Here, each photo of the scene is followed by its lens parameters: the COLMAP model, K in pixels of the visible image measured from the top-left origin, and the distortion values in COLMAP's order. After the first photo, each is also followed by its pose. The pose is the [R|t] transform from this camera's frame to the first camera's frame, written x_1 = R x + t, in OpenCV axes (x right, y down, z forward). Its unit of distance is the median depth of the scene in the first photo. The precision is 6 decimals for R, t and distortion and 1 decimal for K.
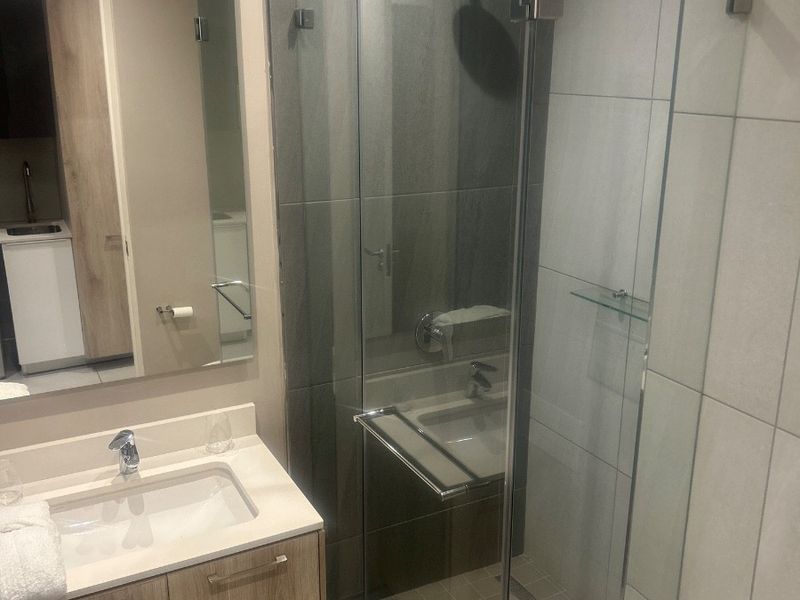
lens RADIAL K [[812.8, 0, 400.0], [0, 812.8, 300.0], [0, 0, 1]] dist [0.114610, -0.215628]
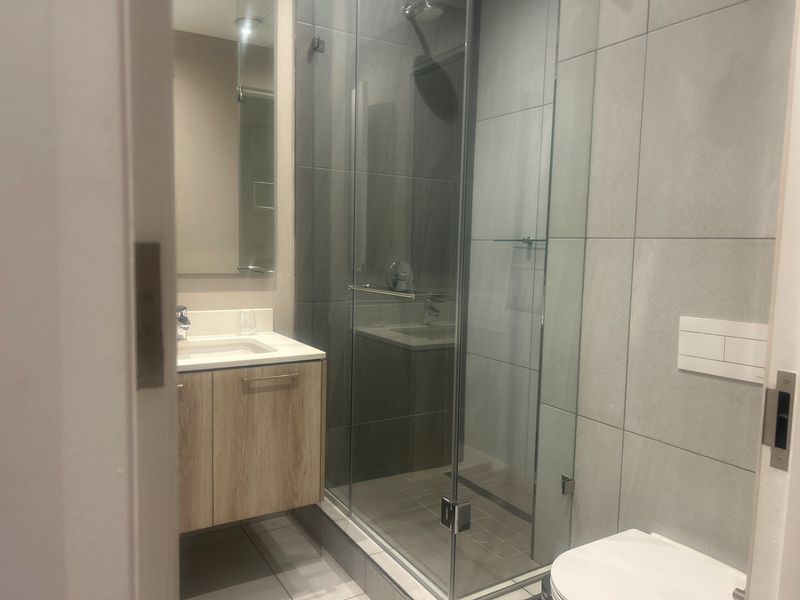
lens RADIAL K [[601.5, 0, 400.0], [0, 601.5, 300.0], [0, 0, 1]] dist [0.007254, -0.002902]
pose [[0.997765, 0.013102, 0.065518, -0.029699], [-0.000336, 0.981556, -0.191174, 0.315197], [-0.066814, 0.190725, 0.979367, -0.021183]]
